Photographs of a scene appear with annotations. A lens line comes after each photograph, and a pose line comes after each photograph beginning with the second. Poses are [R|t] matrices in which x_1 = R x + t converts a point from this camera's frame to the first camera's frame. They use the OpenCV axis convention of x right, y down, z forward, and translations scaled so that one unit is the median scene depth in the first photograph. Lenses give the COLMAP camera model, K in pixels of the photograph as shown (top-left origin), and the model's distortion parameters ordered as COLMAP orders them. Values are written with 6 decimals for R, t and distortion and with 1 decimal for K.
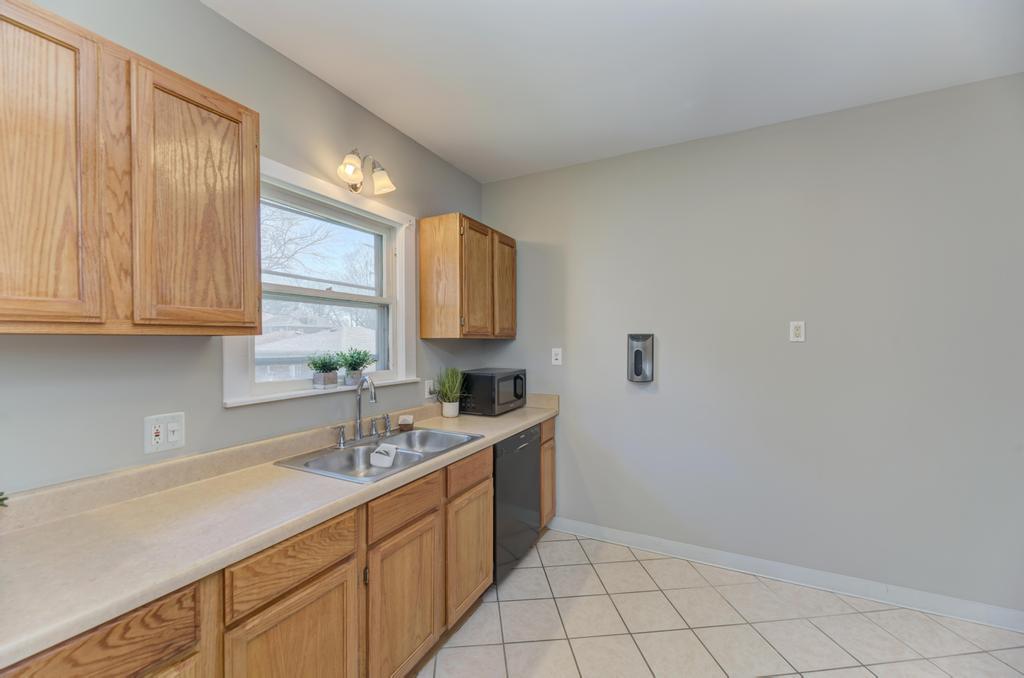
lens RADIAL K [[408.1, 0, 509.8], [0, 408.1, 344.2], [0, 0, 1]] dist [-0.000072, 0.000088]
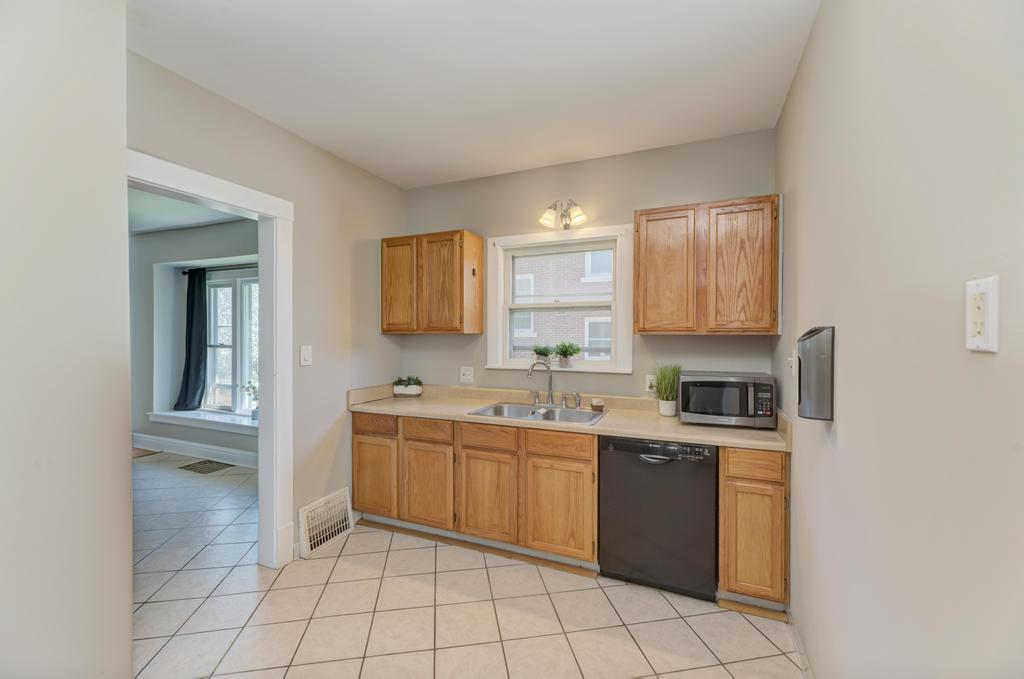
lens RADIAL K [[418.4, 0, 515.2], [0, 418.4, 344.3], [0, 0, 1]] dist [-0.000278, 0.000086]
pose [[0.081537, 0.025549, -0.996343, 1.043027], [-0.009782, 0.999644, 0.024833, -0.014431], [0.996622, 0.007721, 0.081758, 0.716144]]
